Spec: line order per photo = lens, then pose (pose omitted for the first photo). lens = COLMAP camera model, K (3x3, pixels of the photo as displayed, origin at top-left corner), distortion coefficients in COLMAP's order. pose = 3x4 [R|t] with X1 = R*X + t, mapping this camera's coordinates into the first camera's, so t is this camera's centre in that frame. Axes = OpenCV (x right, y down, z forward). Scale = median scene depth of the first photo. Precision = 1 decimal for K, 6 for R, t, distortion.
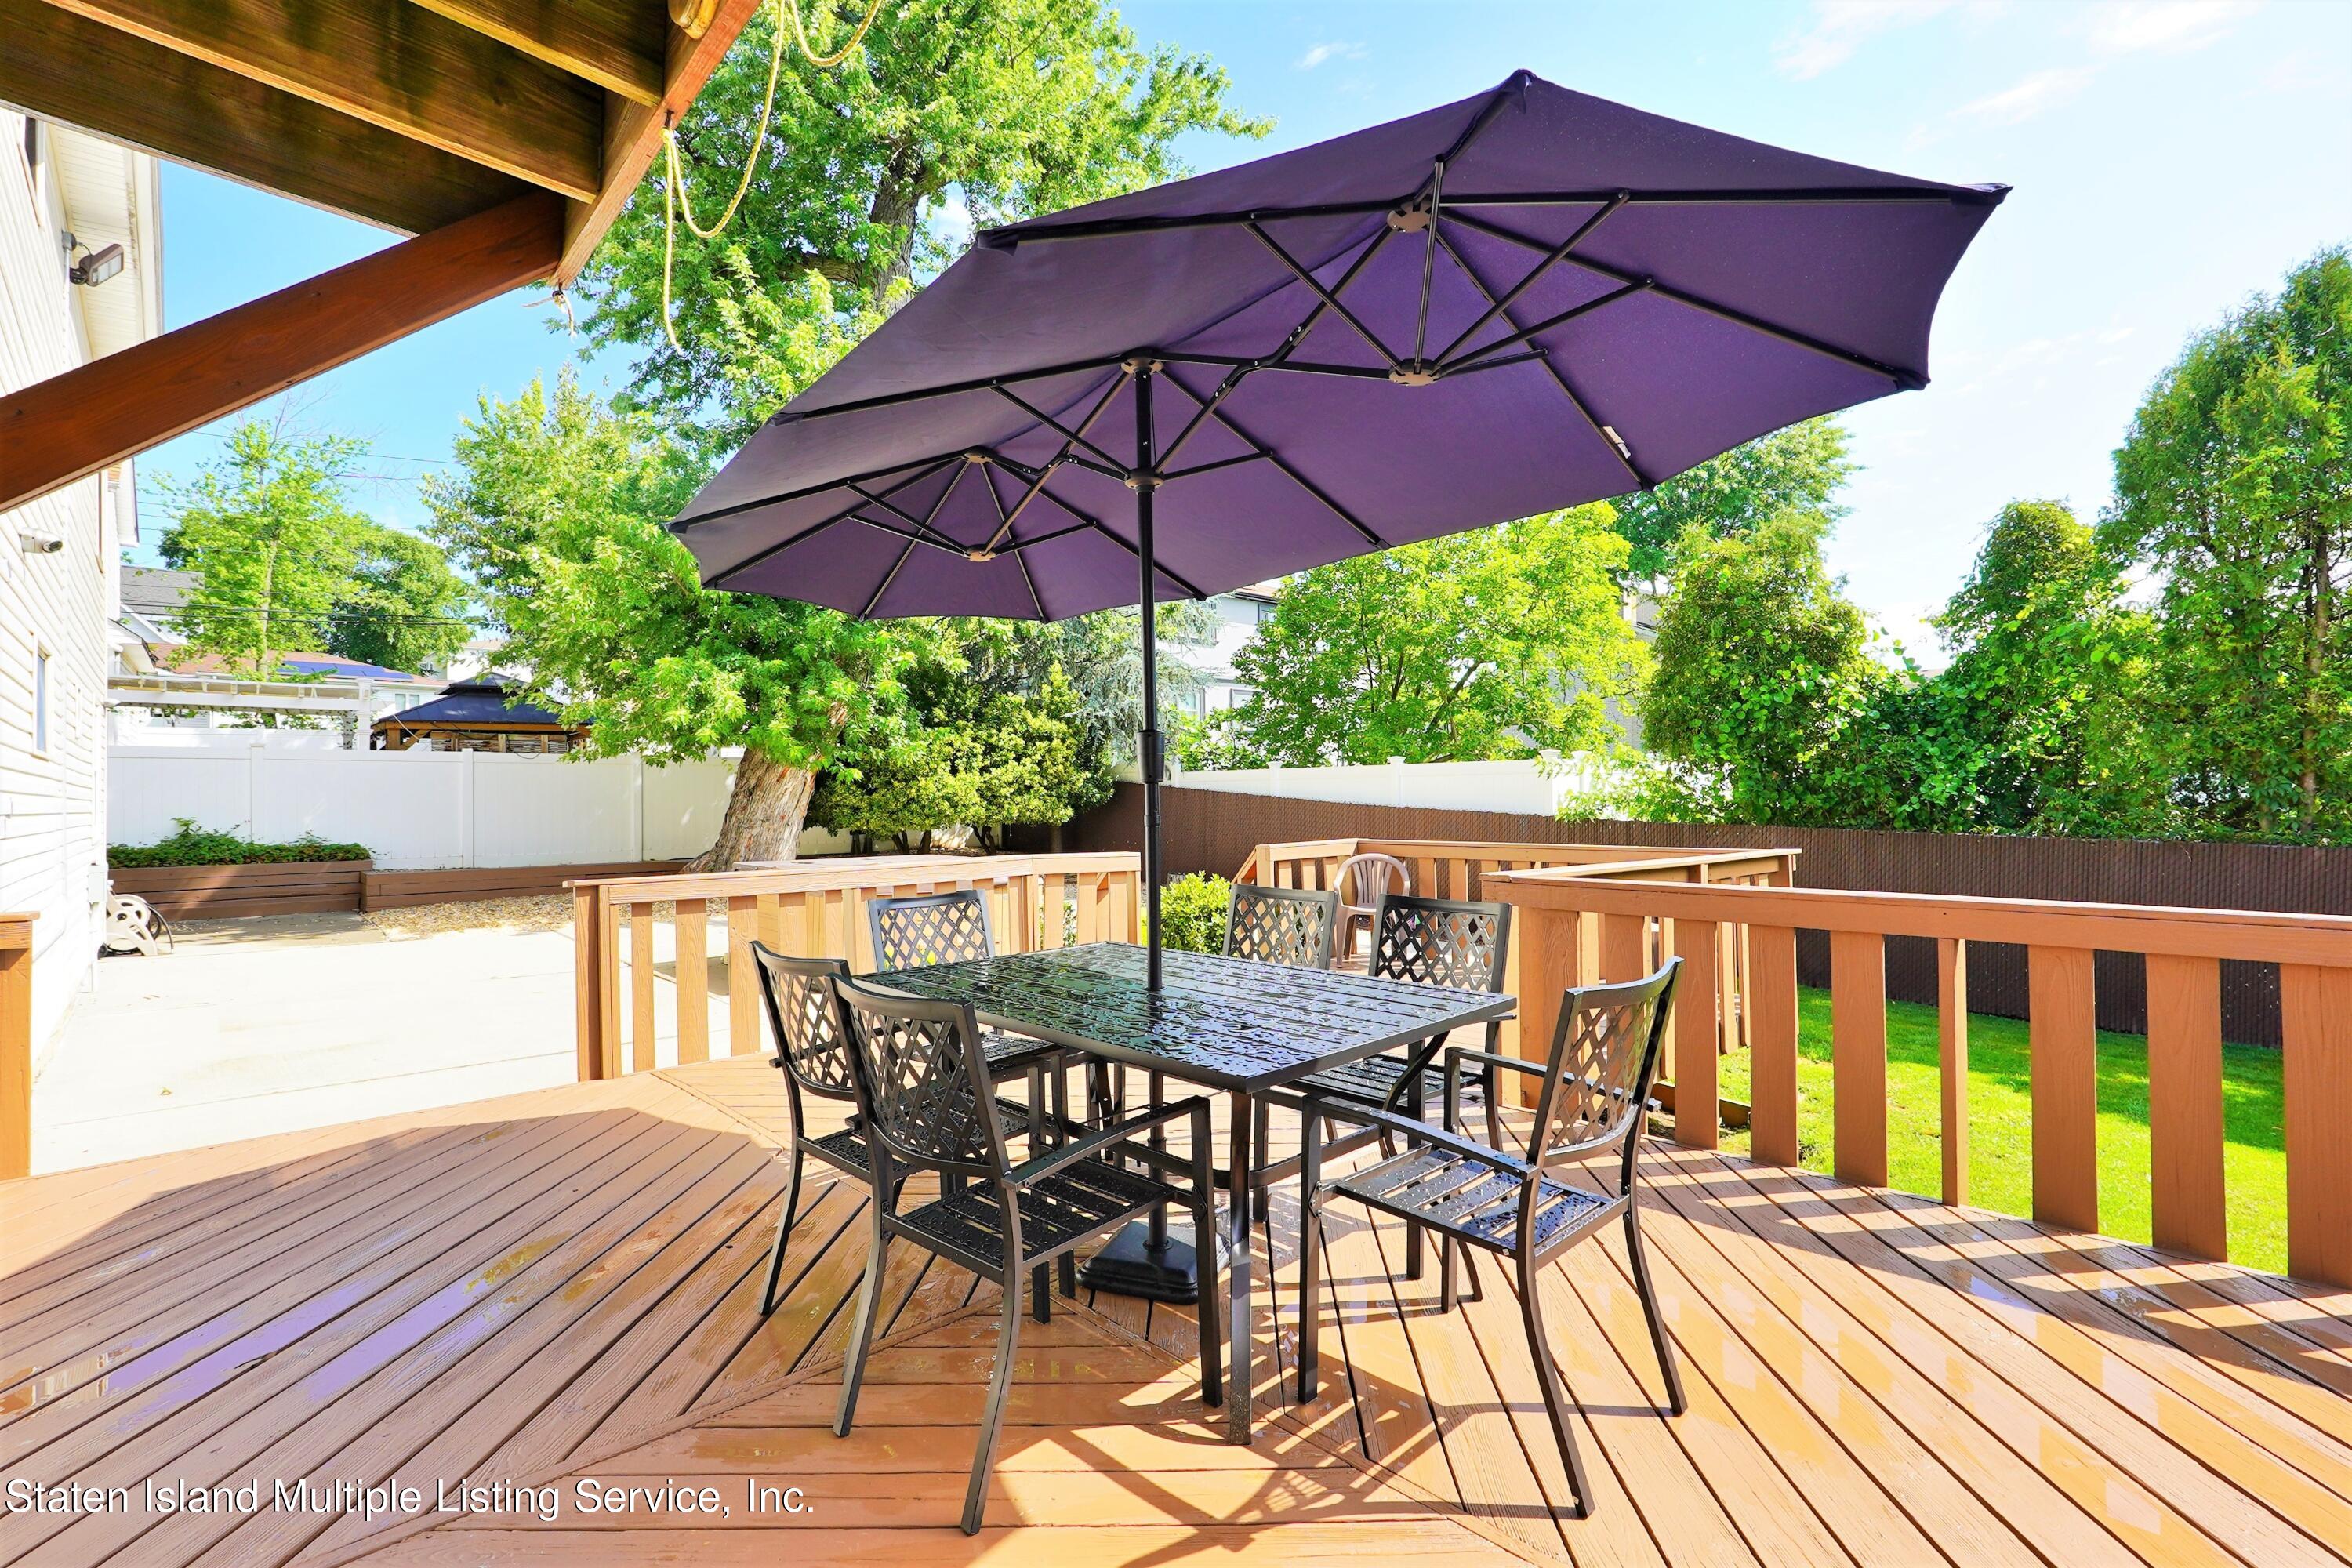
lens RADIAL K [[1105.7, 0, 1176.0], [0, 1105.7, 784.0], [0, 0, 1]] dist [-0.003060, 0.000154]
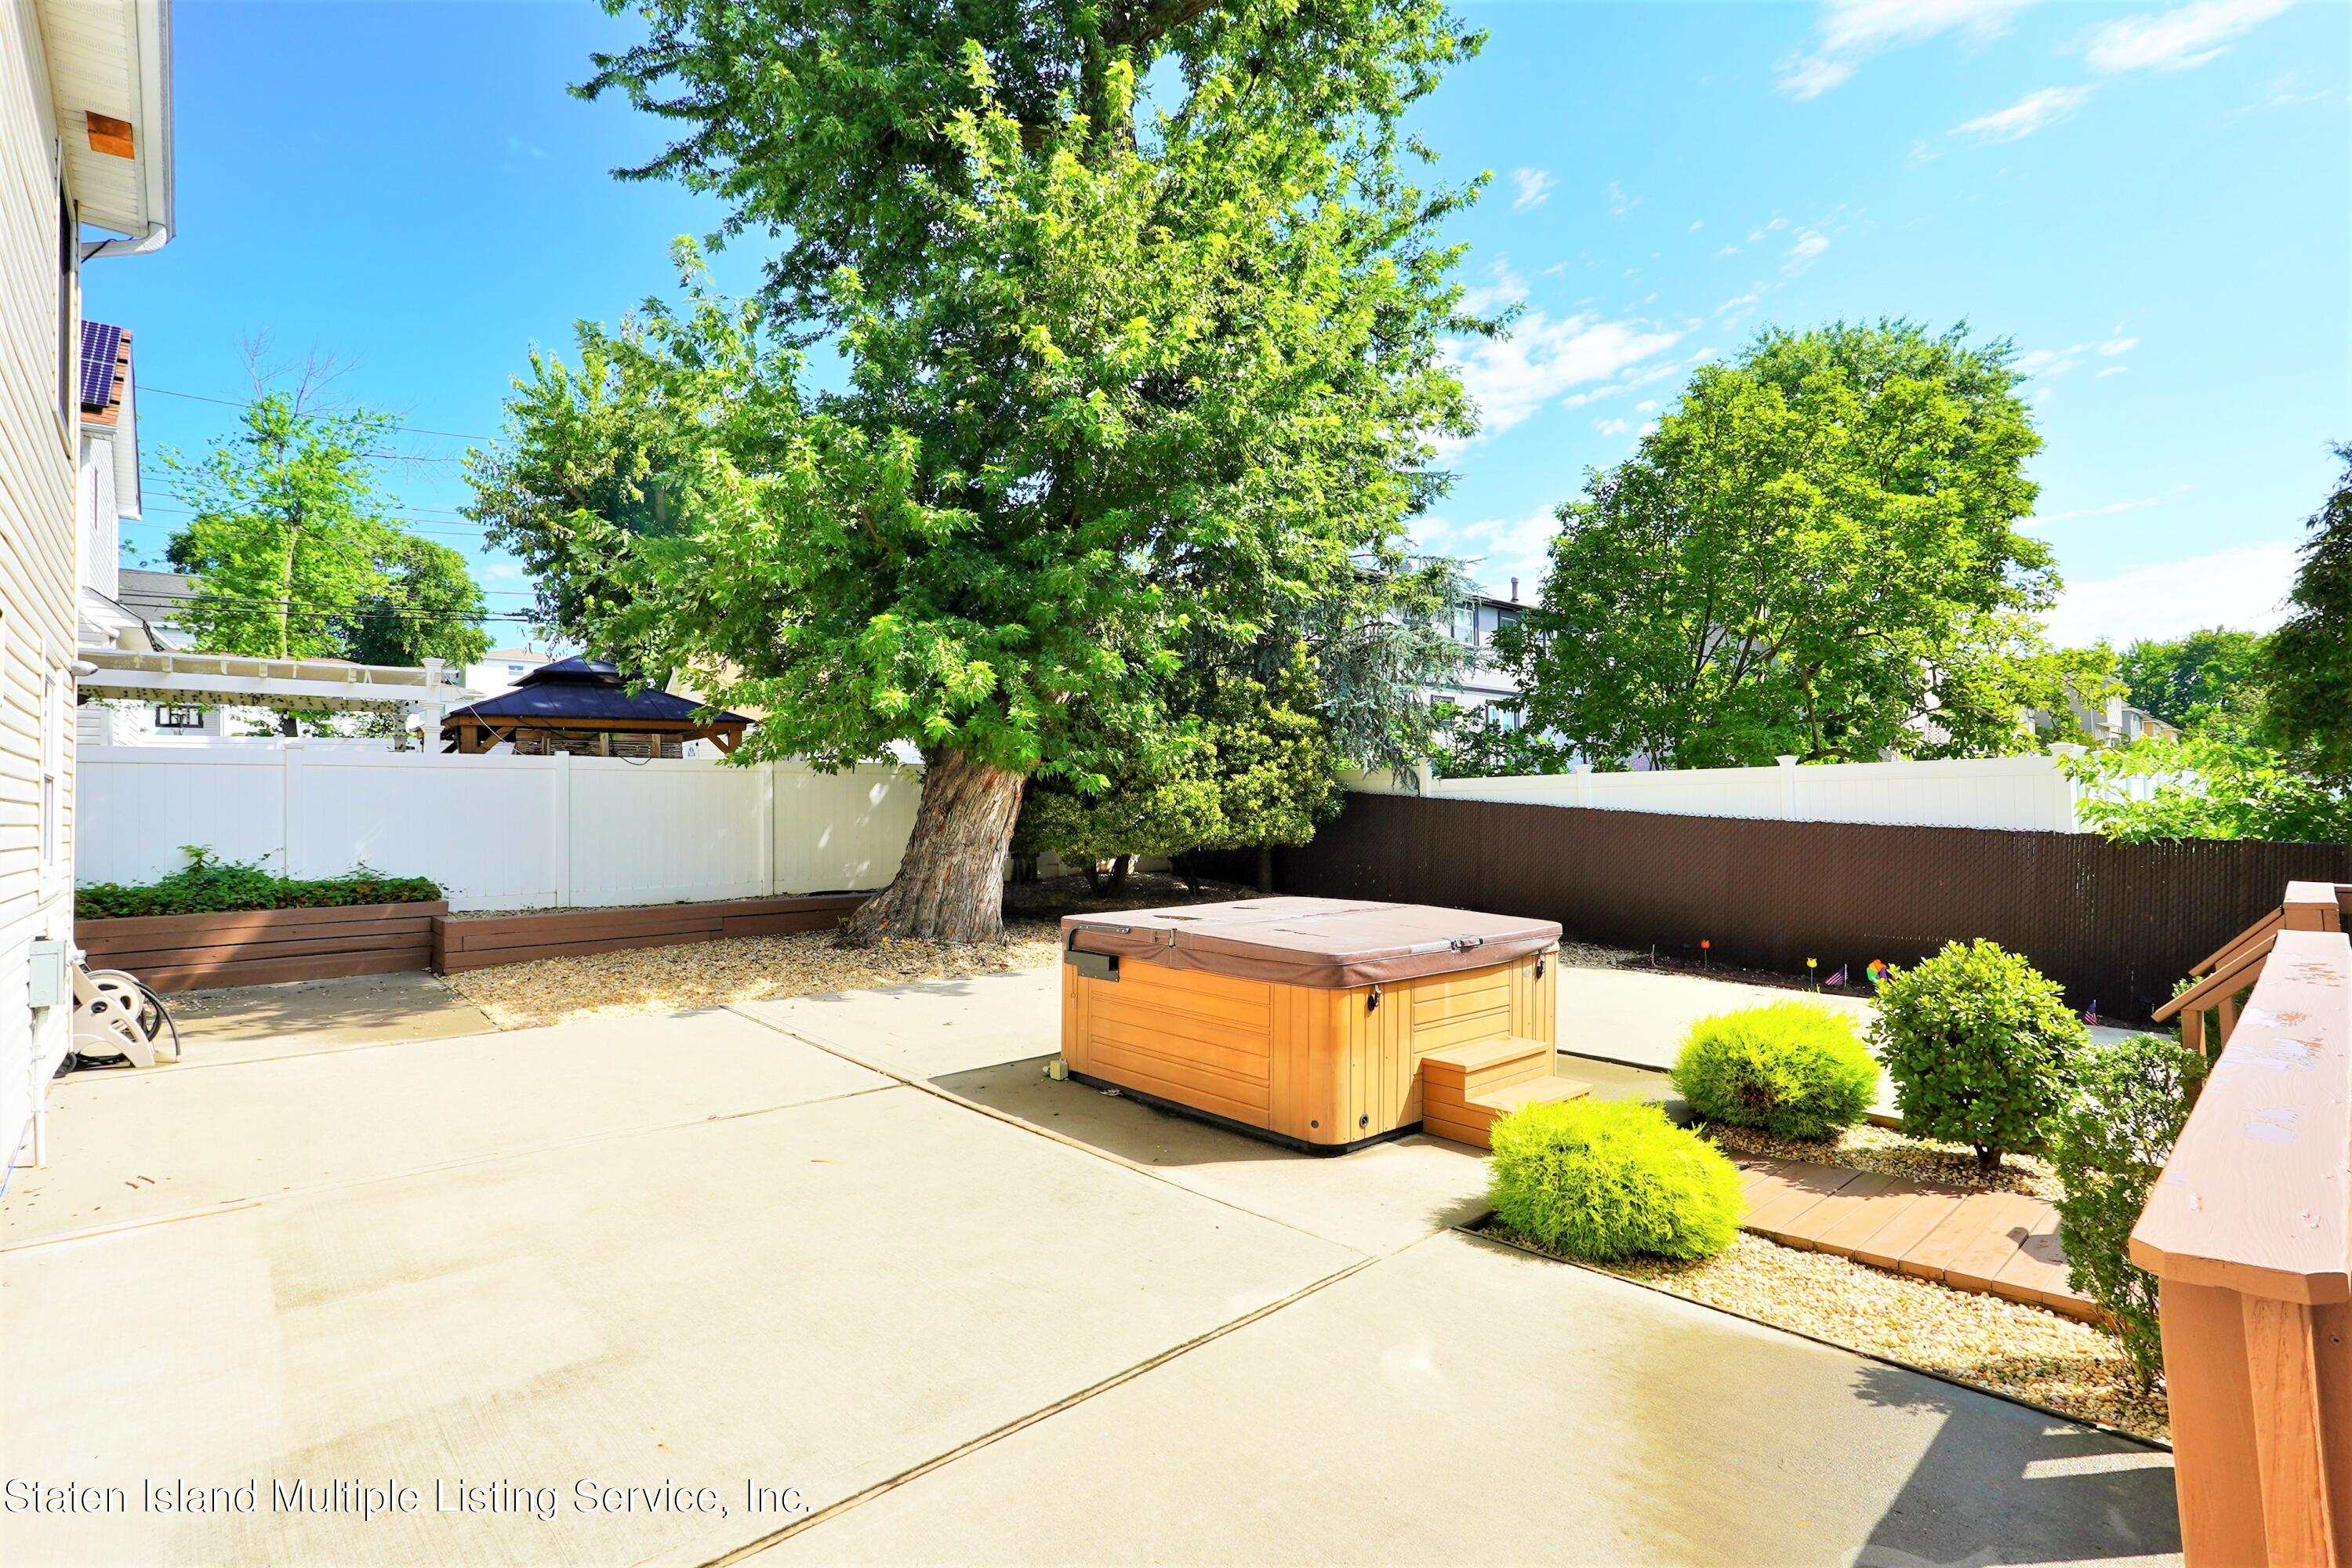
lens RADIAL K [[1105.7, 0, 1176.0], [0, 1105.7, 784.0], [0, 0, 1]] dist [-0.003060, 0.000154]
pose [[0.999983, -0.004554, -0.003504, -0.206610], [0.004514, 0.999928, -0.011163, 0.000997], [0.003555, 0.011147, 0.999932, 0.227093]]
